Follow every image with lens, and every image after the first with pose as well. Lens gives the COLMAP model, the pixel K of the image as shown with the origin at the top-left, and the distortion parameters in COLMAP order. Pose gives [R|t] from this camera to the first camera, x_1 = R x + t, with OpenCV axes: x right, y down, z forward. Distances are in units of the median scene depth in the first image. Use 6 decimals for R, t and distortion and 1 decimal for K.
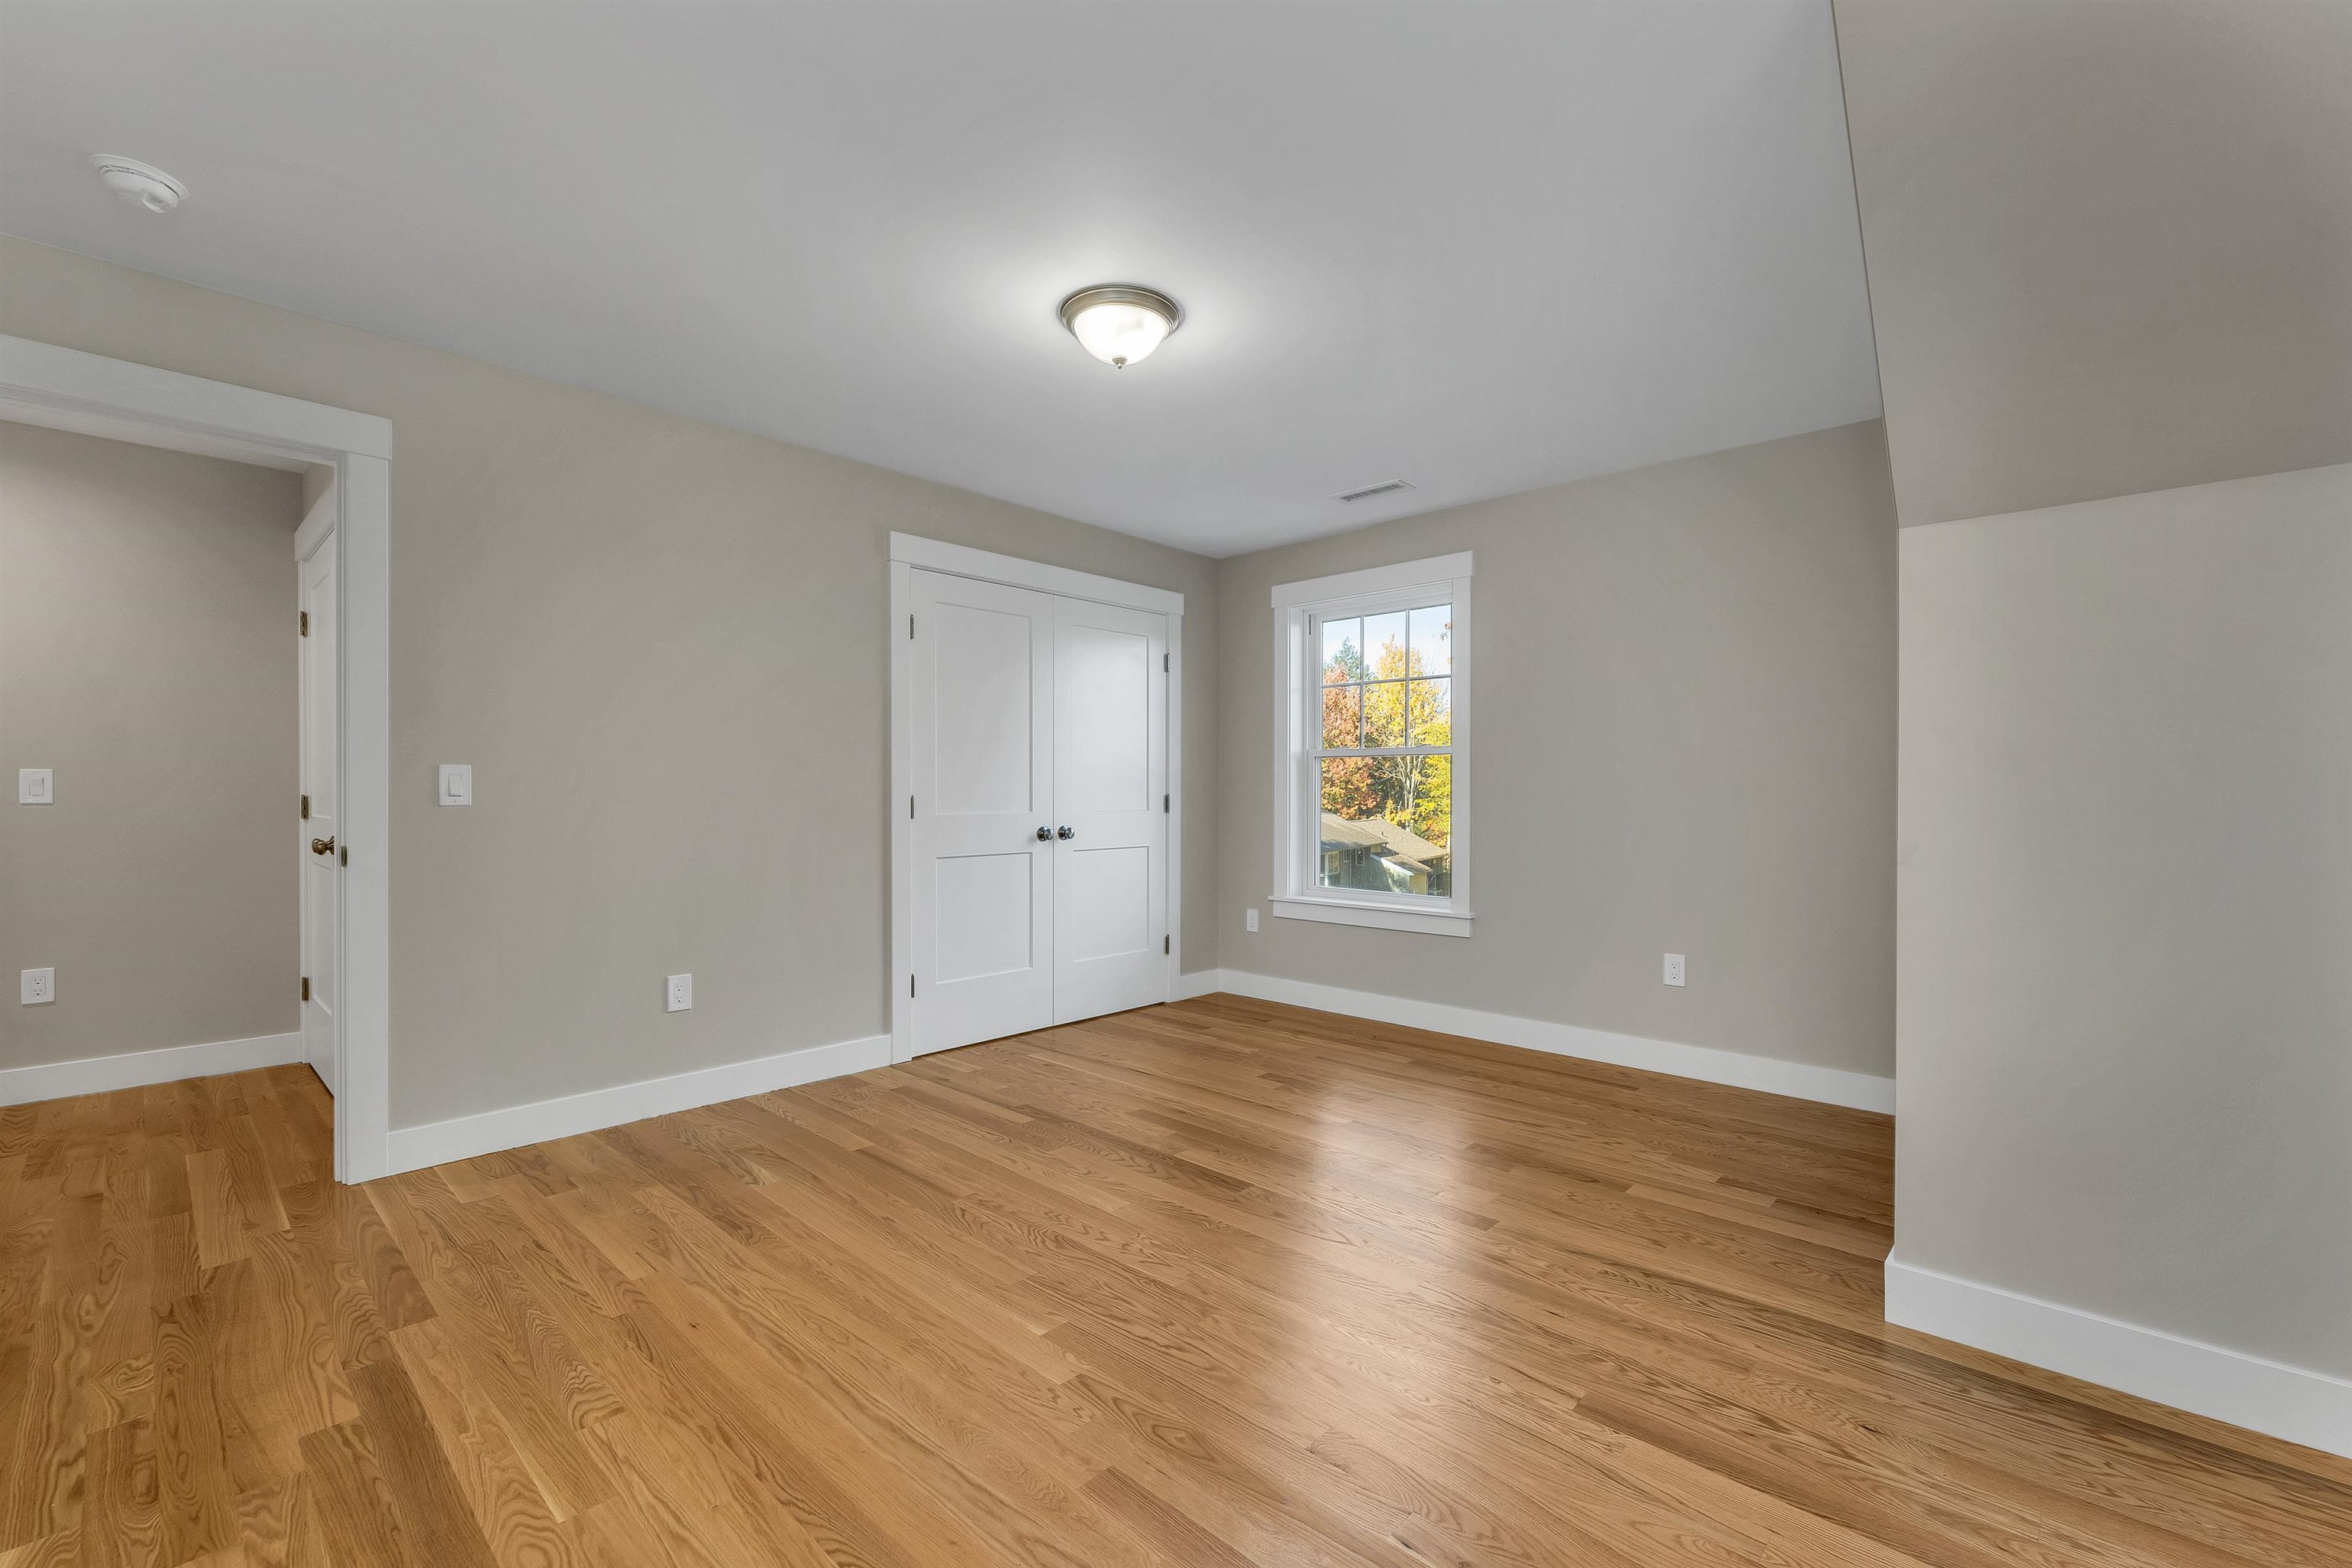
lens RADIAL K [[976.5, 0, 1170.3], [0, 976.5, 789.9], [0, 0, 1]] dist [0.000128, -0.001088]
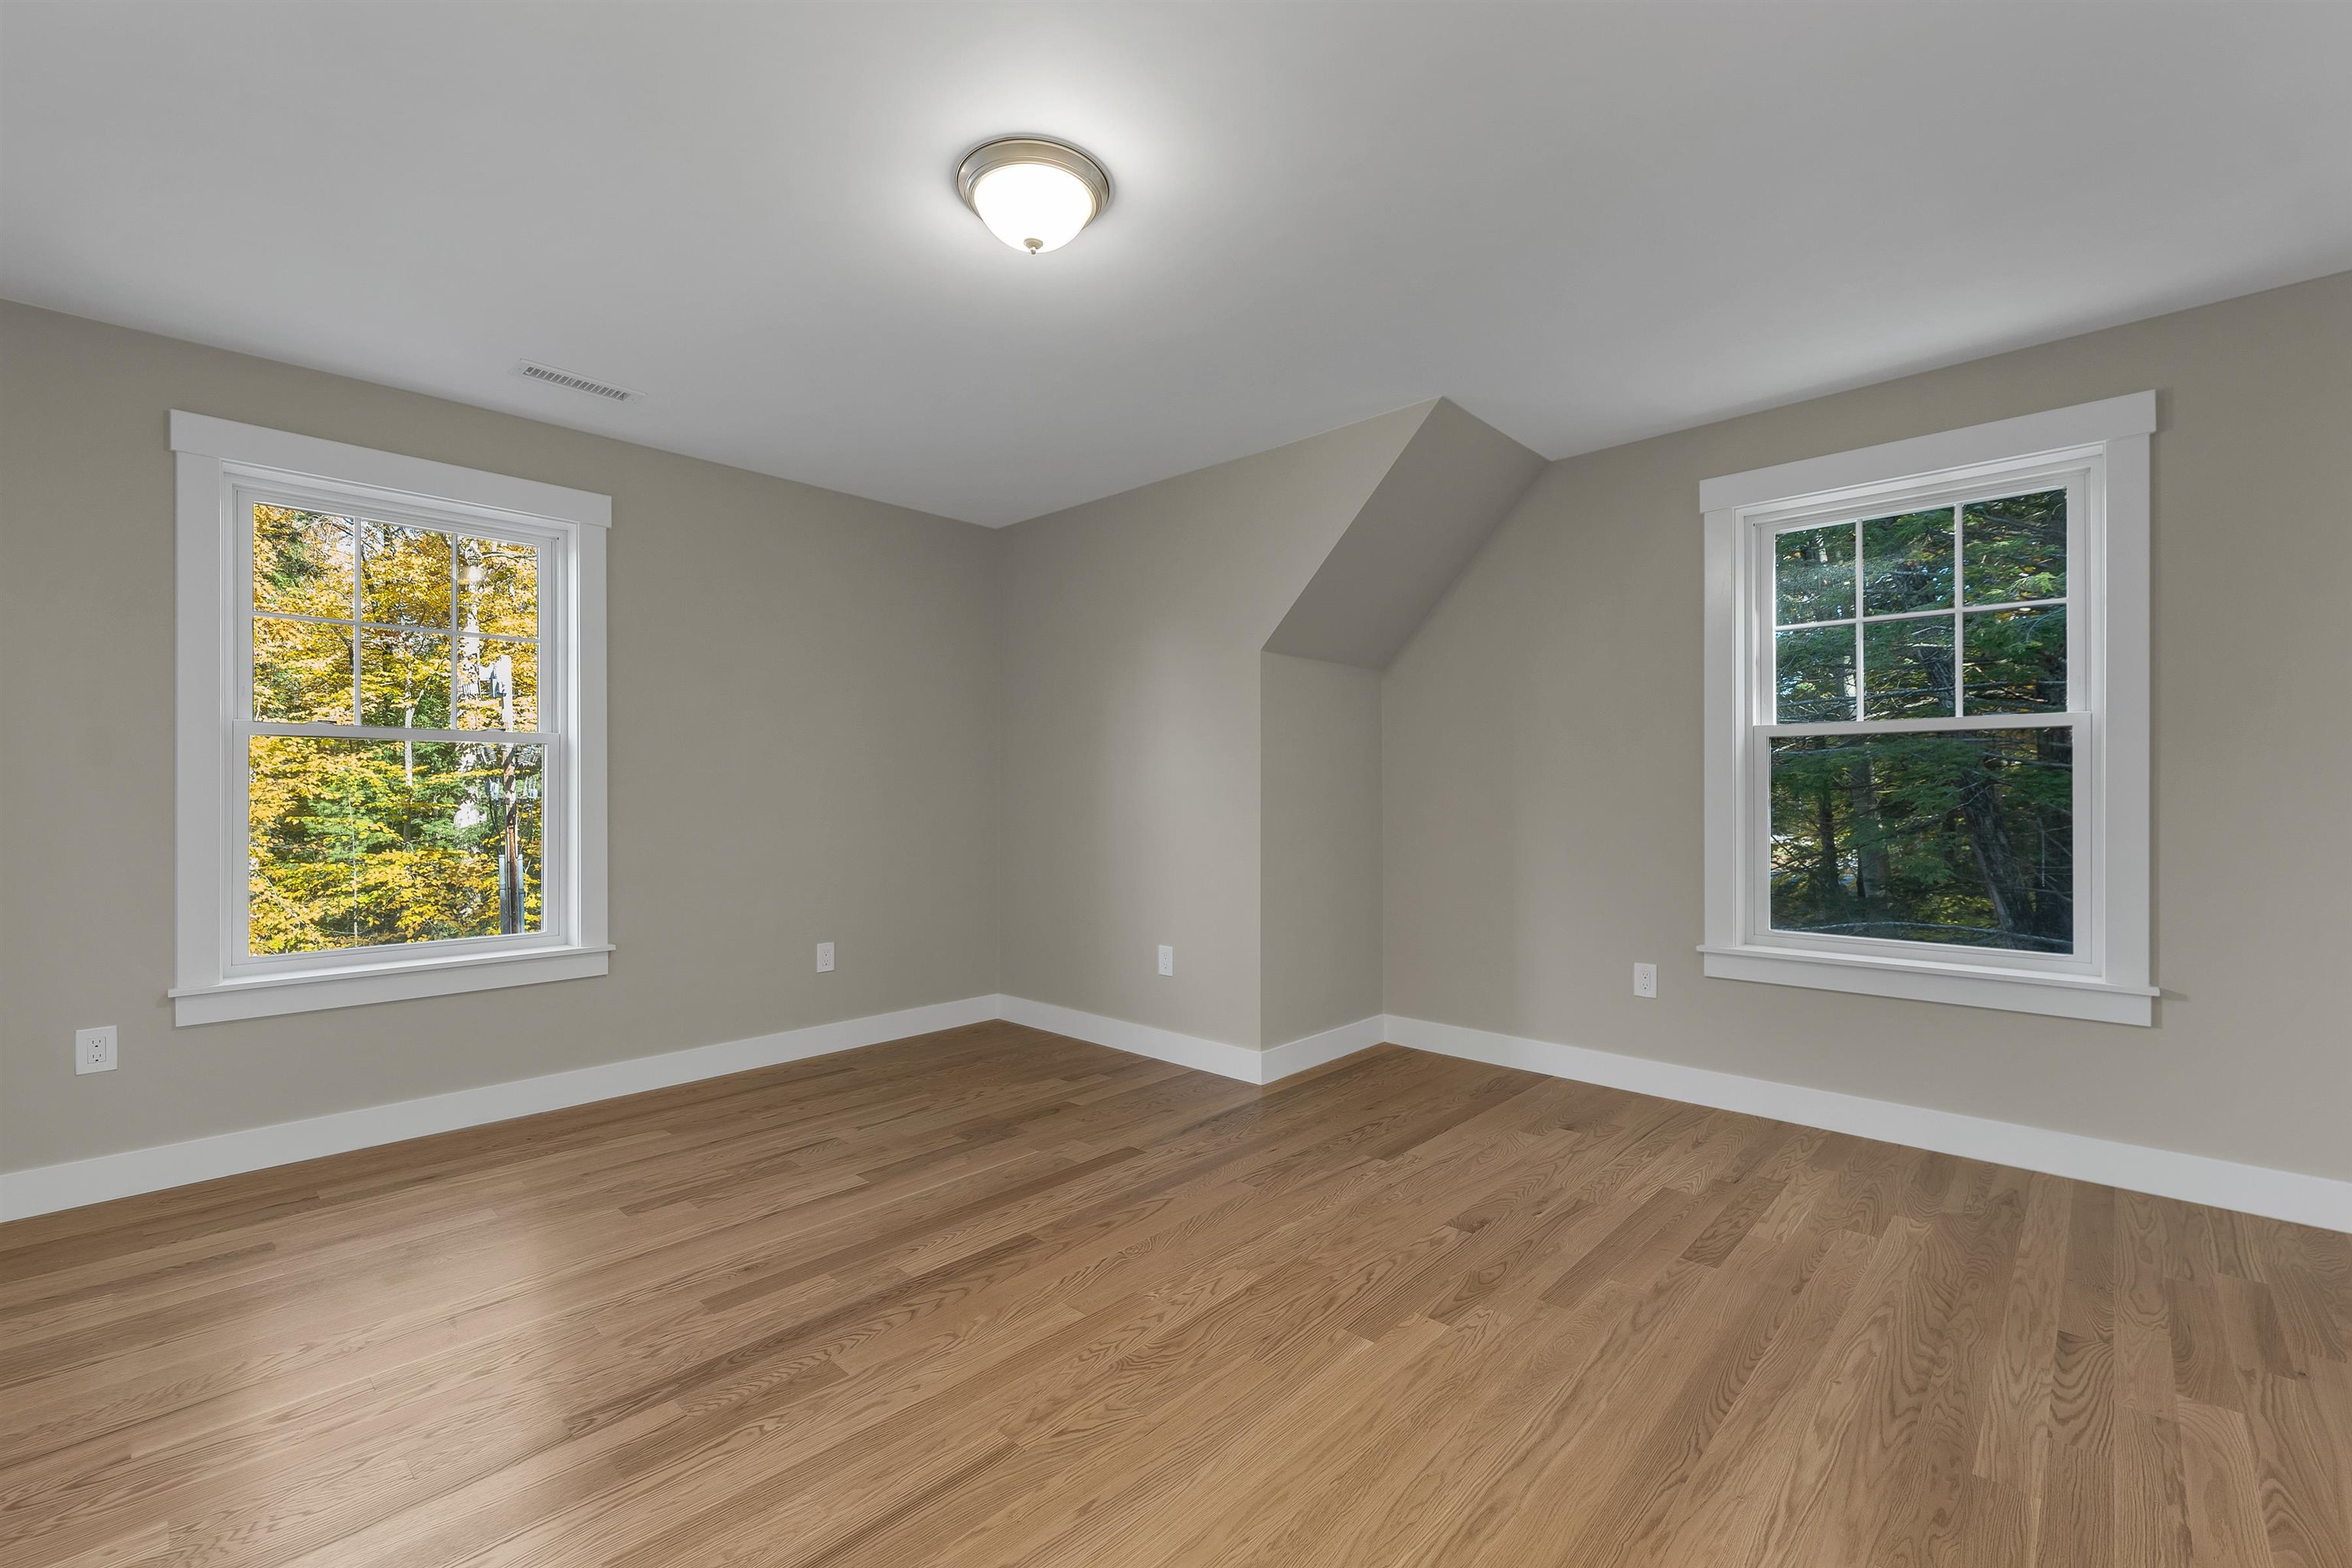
lens RADIAL K [[976.5, 0, 1170.3], [0, 976.5, 789.9], [0, 0, 1]] dist [0.000128, -0.001088]
pose [[0.013098, 0.002472, 0.999911, -0.734408], [-0.000290, 0.999997, -0.002468, 0.000594], [-0.999914, -0.000257, 0.013099, 0.777944]]
